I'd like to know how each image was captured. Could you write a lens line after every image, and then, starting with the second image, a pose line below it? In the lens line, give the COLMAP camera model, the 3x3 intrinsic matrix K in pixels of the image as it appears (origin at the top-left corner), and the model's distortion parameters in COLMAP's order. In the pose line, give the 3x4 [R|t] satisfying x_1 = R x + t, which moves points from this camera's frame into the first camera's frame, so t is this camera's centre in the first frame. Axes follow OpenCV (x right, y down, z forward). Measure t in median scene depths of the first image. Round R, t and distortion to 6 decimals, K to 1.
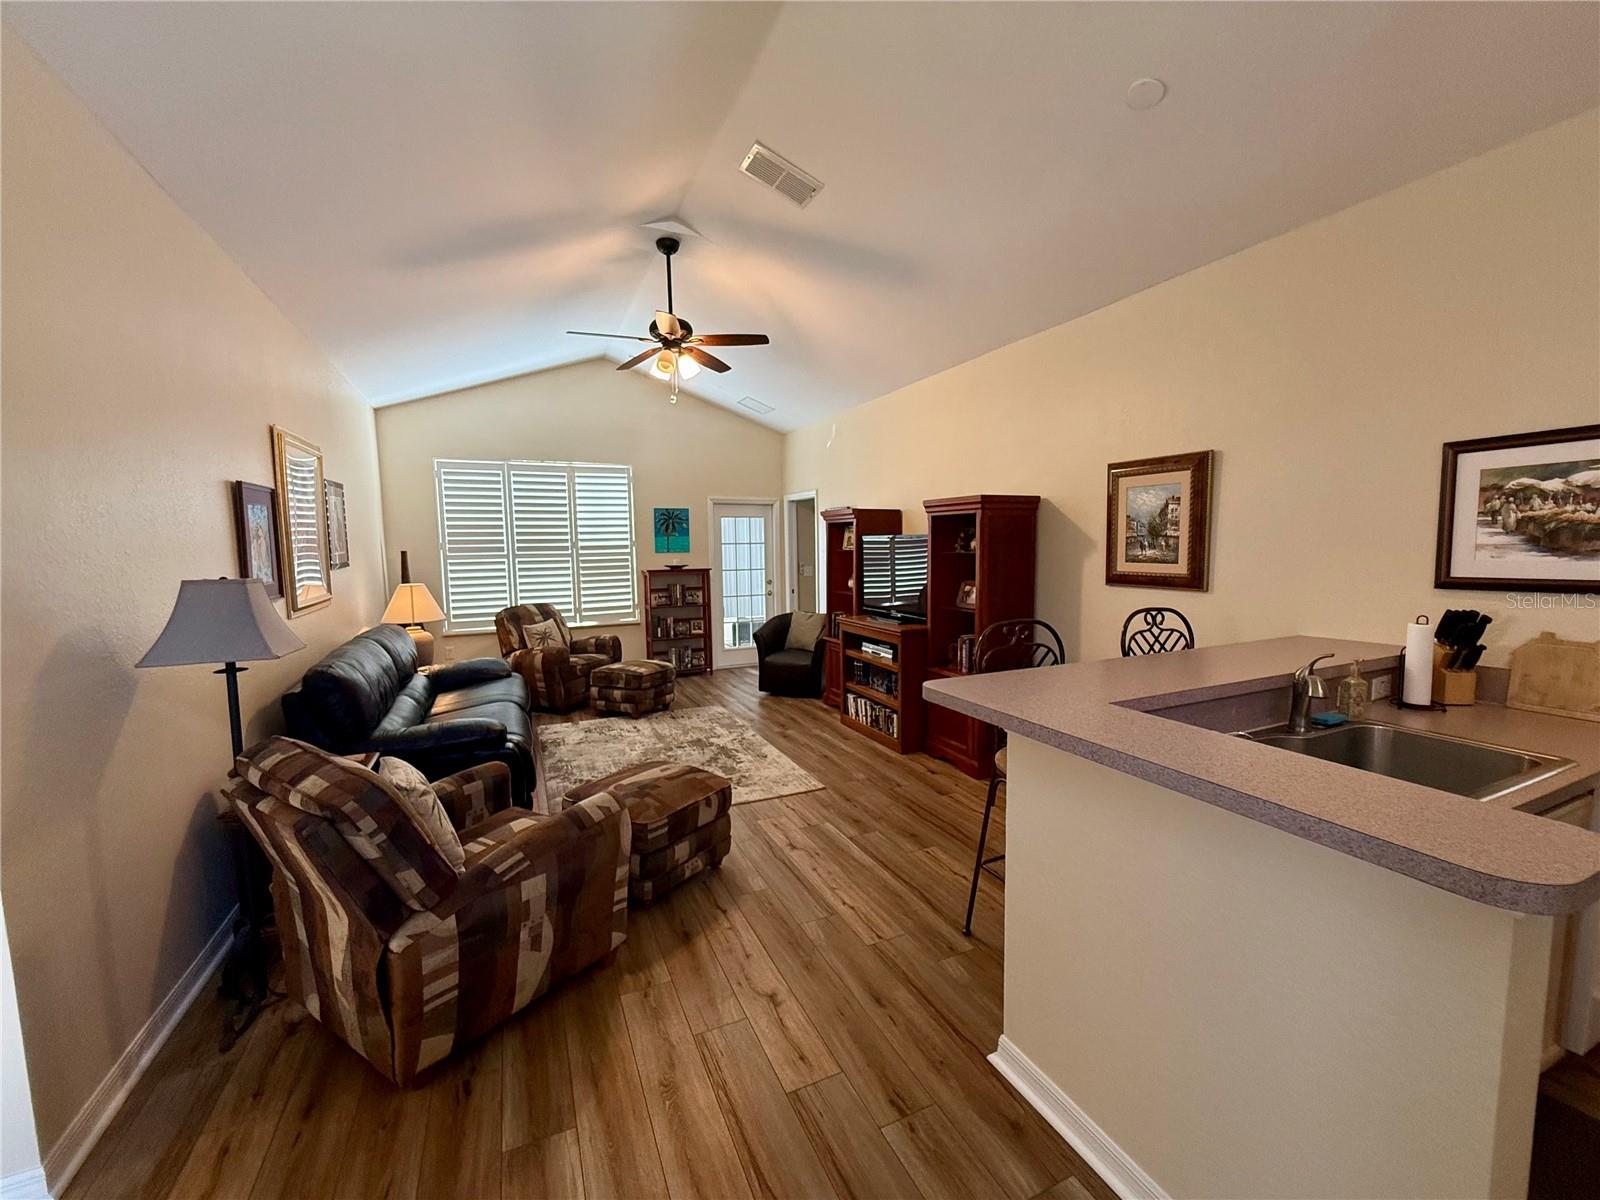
lens RADIAL K [[640.2, 0, 803.3], [0, 640.2, 603.1], [0, 0, 1]] dist [0.000367, 0.000044]
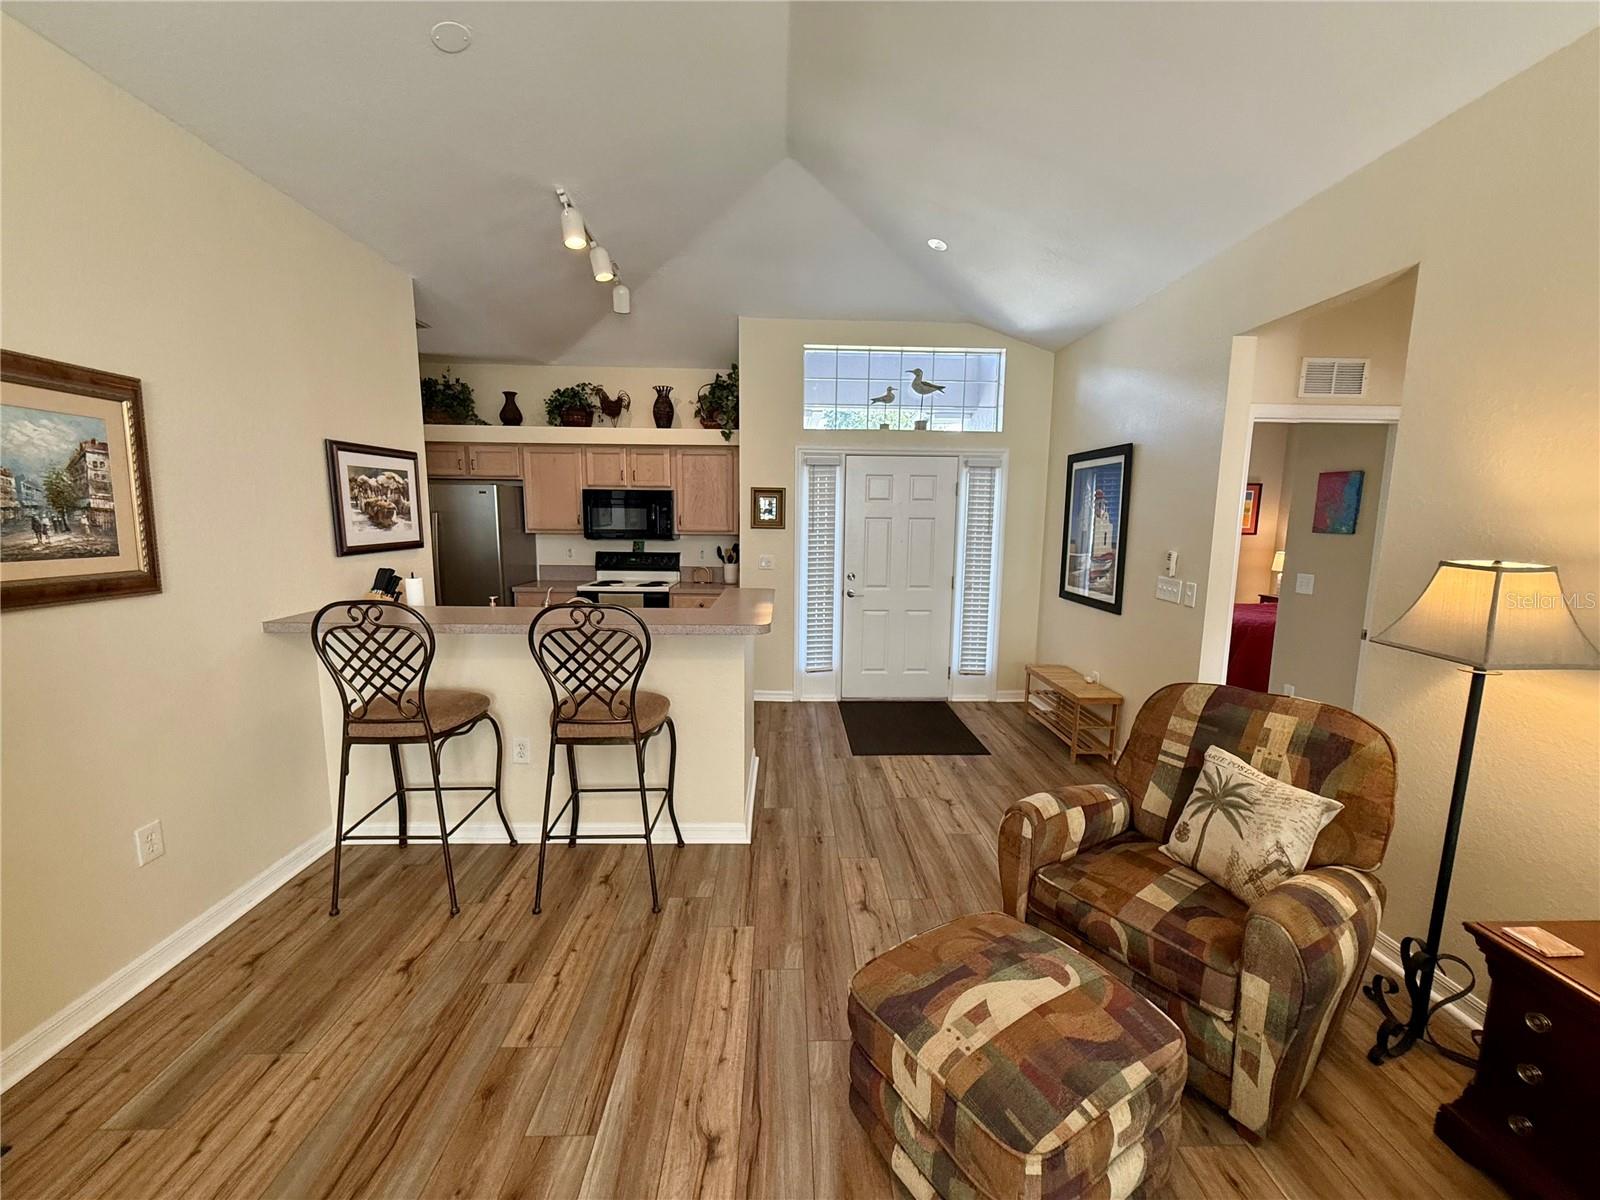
lens RADIAL K [[640.2, 0, 802.9], [0, 640.2, 603.3], [0, 0, 1]] dist [0.000367, 0.000044]
pose [[-0.920652, -0.050537, 0.387098, -0.209850], [0.037264, 0.975680, 0.216007, -0.106372], [-0.388601, 0.213292, -0.896379, 1.116612]]
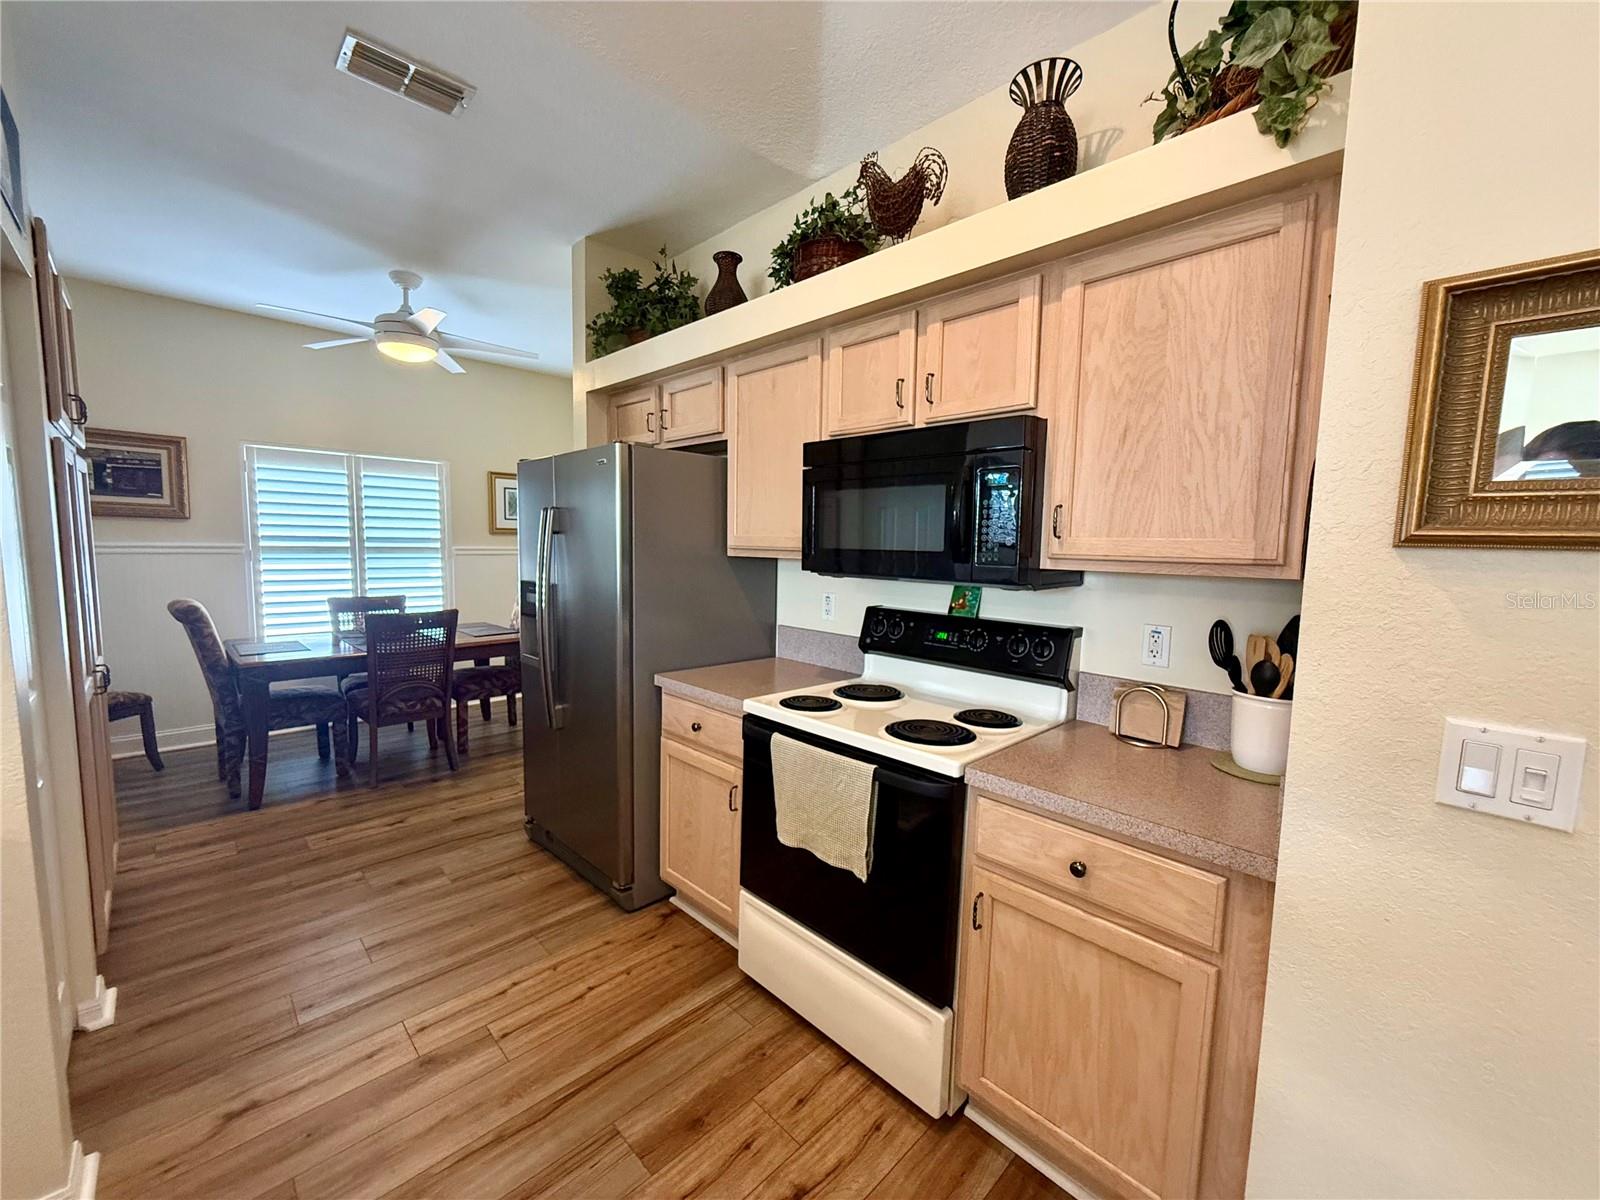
lens RADIAL K [[640.2, 0, 805.5], [0, 640.2, 602.1], [0, 0, 1]] dist [0.000367, 0.000044]
pose [[-0.346733, -0.080521, 0.934501, 0.285183], [0.072229, 0.991058, 0.112193, 0.006823], [-0.935179, 0.106399, -0.337817, 0.180225]]
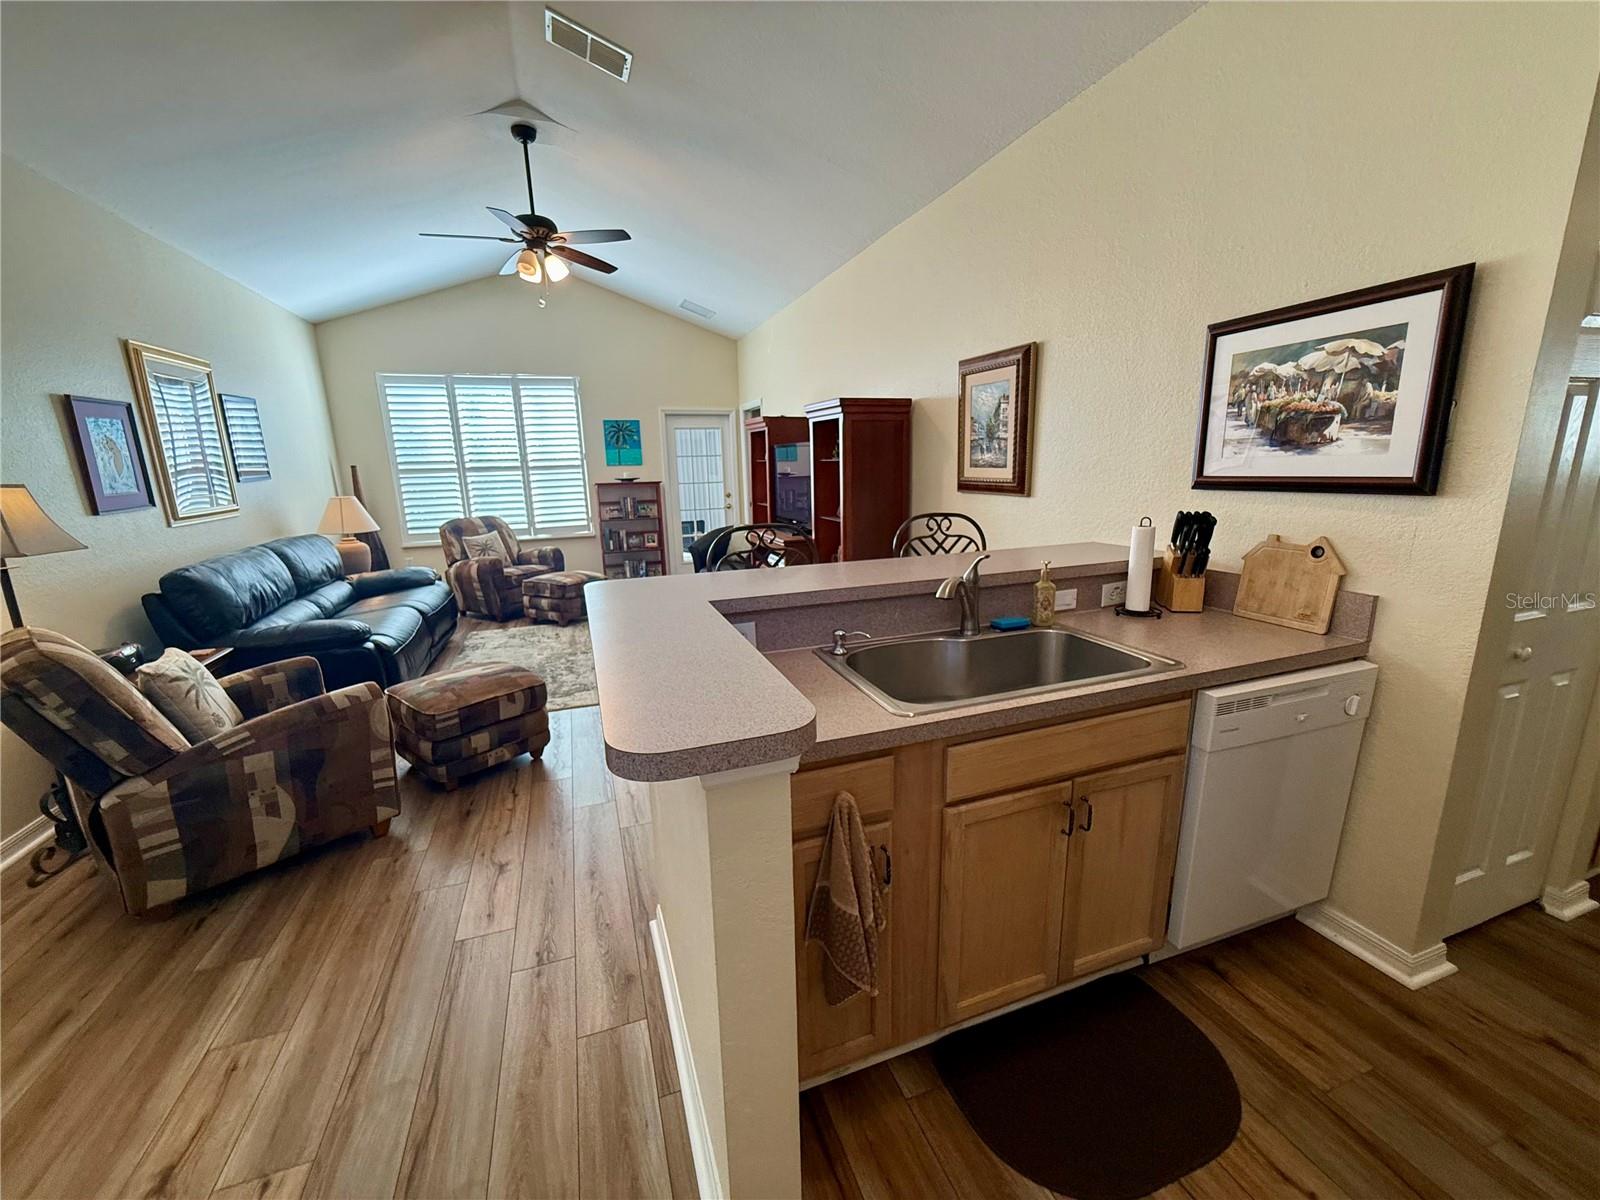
lens RADIAL K [[640.2, 0, 802.4], [0, 640.2, 603.3], [0, 0, 1]] dist [0.000367, 0.000044]
pose [[0.996355, 0.009738, -0.084751, 0.313839], [0.001224, 0.991729, 0.128340, 0.013576], [0.085300, -0.127976, 0.988102, 0.006006]]
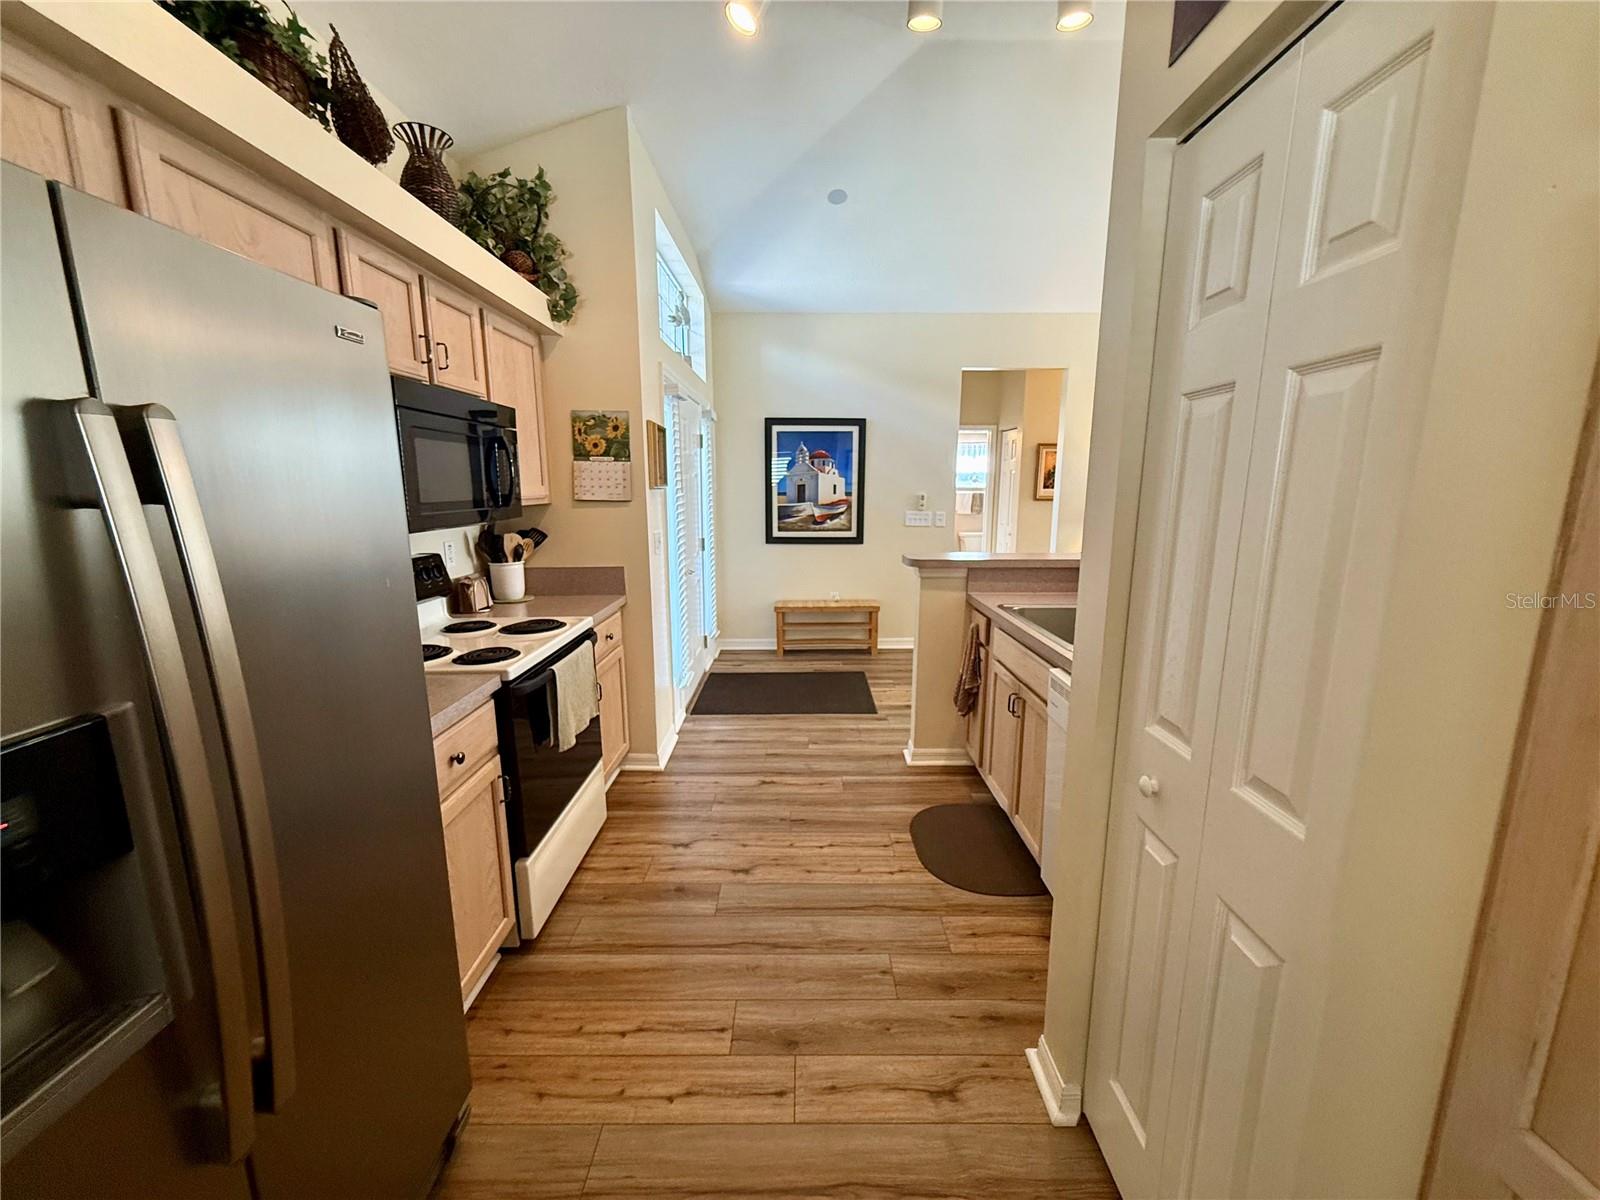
lens RADIAL K [[640.2, 0, 801.4], [0, 640.2, 604.2], [0, 0, 1]] dist [0.000367, 0.000044]
pose [[-0.416903, 0.180993, -0.890749, 1.101477], [-0.078769, 0.969094, 0.233779, -0.037125], [0.905531, 0.167626, -0.389762, 0.437165]]
